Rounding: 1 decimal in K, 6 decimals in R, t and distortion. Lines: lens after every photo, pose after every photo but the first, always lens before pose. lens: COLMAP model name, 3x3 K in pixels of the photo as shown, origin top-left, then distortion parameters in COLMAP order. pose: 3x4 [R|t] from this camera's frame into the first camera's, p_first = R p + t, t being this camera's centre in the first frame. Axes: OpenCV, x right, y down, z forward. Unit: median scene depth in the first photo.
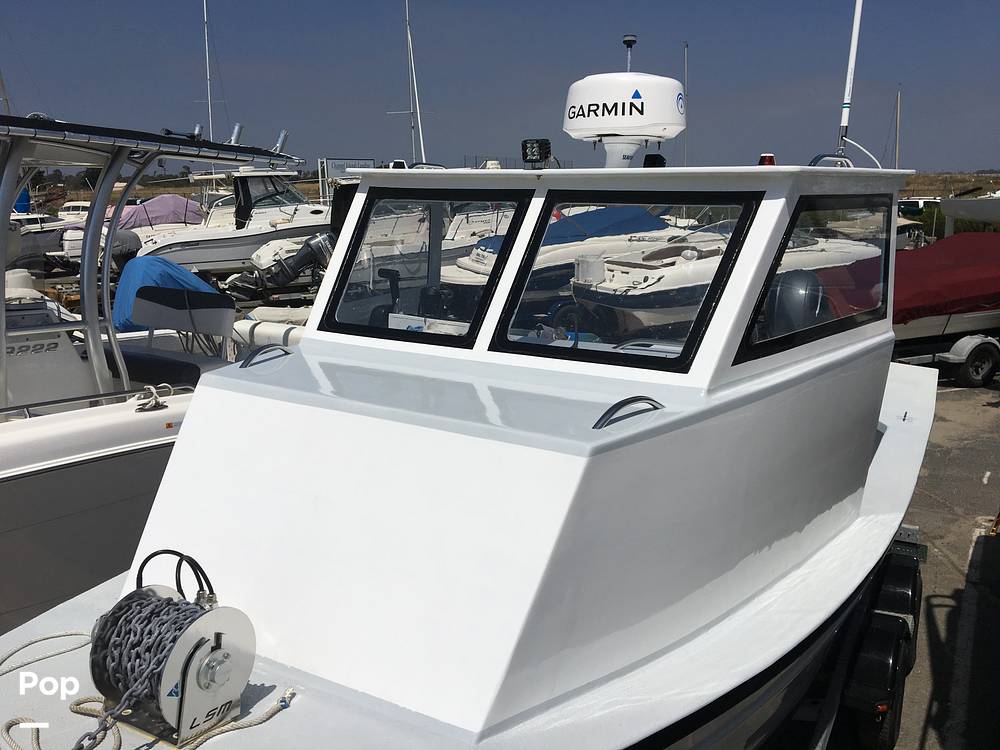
lens RADIAL K [[831.3, 0, 510.9], [0, 831.3, 392.8], [0, 0, 1]] dist [0.054746, -0.050612]
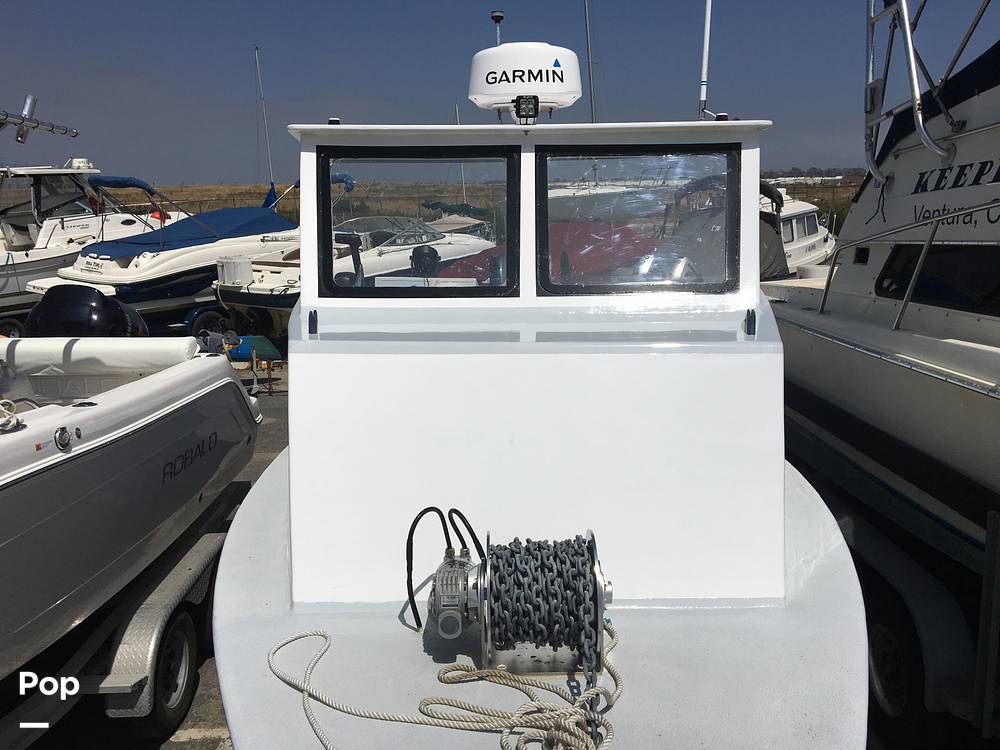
lens RADIAL K [[831.3, 0, 506.4], [0, 831.3, 382.2], [0, 0, 1]] dist [0.054746, -0.050612]
pose [[0.874908, -0.120047, 0.469175, -0.447626], [0.129863, 0.991465, 0.011518, 0.030075], [-0.466553, 0.050852, 0.883030, 0.093726]]
